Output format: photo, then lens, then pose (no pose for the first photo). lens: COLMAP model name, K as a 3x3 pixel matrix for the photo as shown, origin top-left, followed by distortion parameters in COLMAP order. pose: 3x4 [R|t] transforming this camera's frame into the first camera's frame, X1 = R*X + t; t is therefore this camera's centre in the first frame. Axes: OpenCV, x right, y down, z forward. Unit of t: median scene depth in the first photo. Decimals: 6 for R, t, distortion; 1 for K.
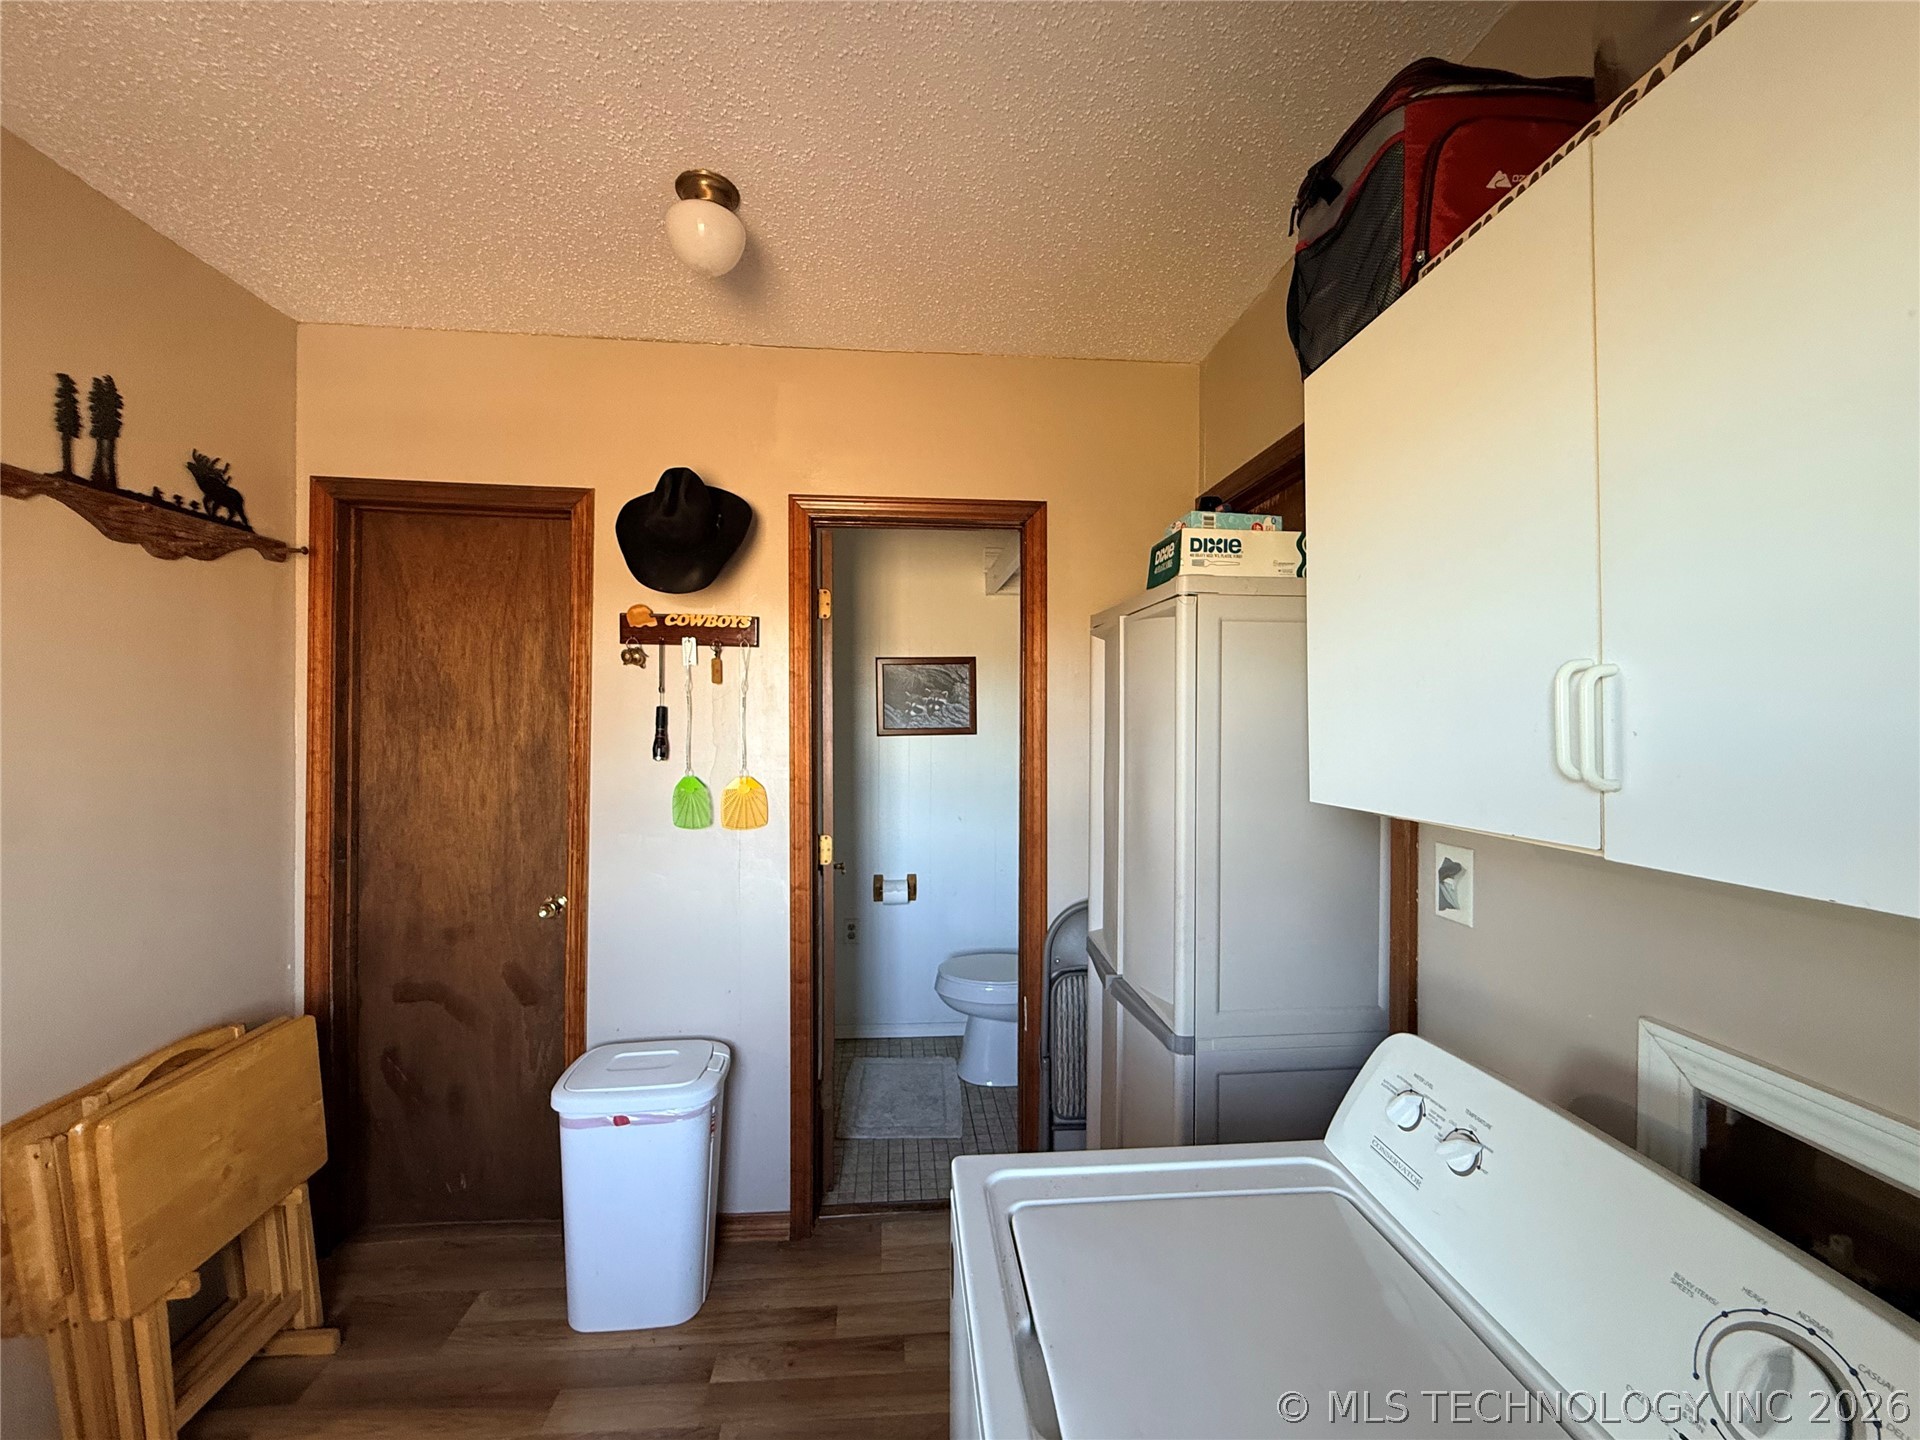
lens RADIAL K [[766.6, 0, 952.2], [0, 766.6, 720.5], [0, 0, 1]] dist [-0.000833, 0.000364]
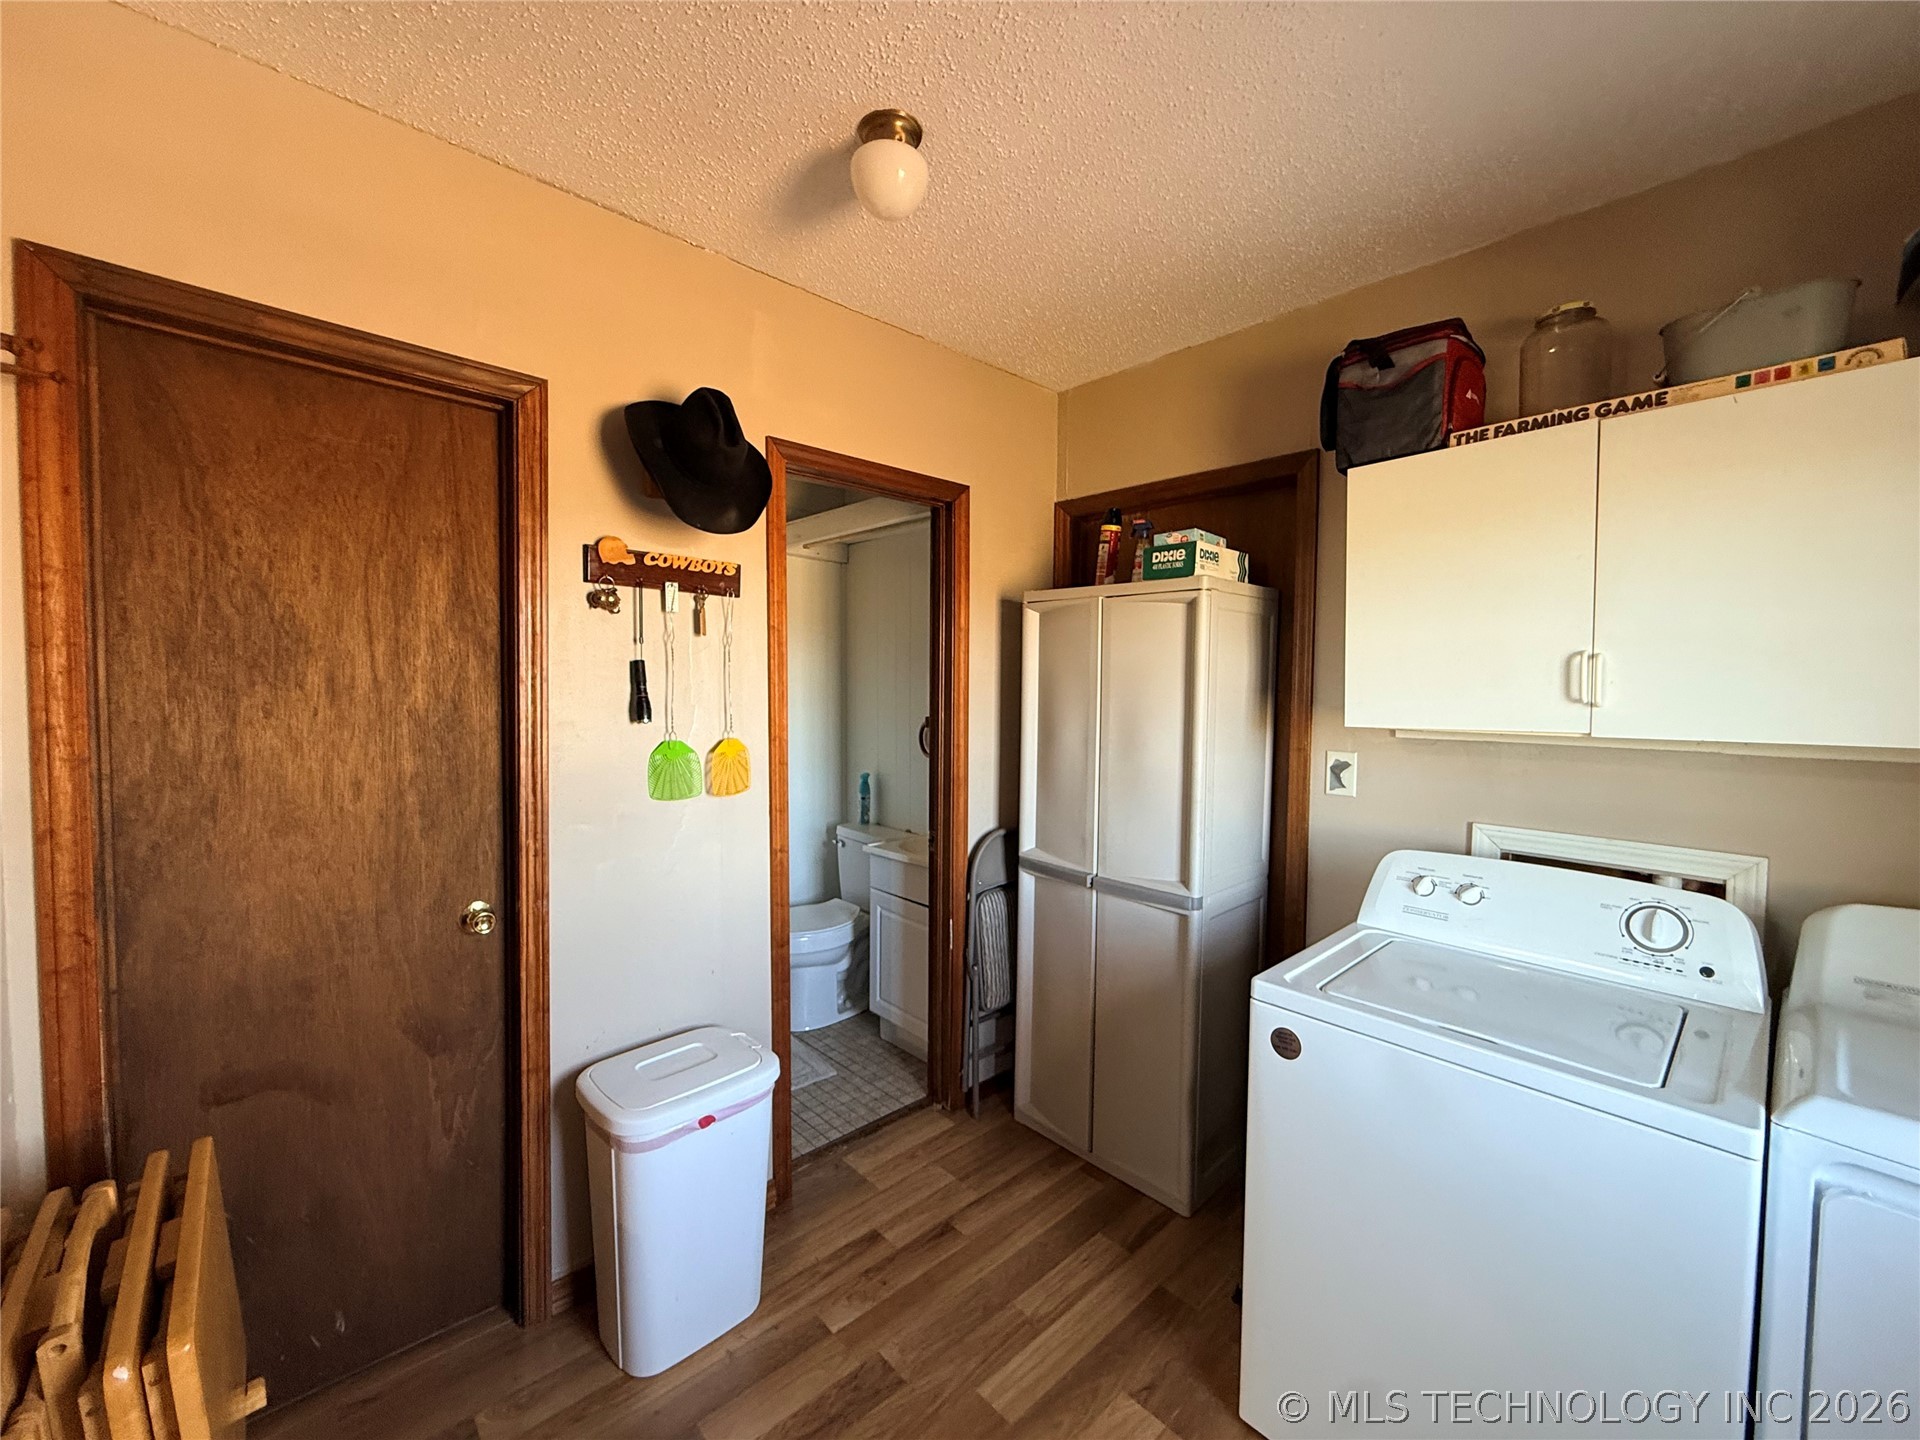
lens RADIAL K [[766.6, 0, 952.2], [0, 766.6, 720.5], [0, 0, 1]] dist [-0.000833, 0.000364]
pose [[0.785544, -0.028999, 0.618126, -0.633155], [-0.001491, 0.998810, 0.048754, 0.006532], [-0.618804, -0.039219, 0.784566, 0.113488]]
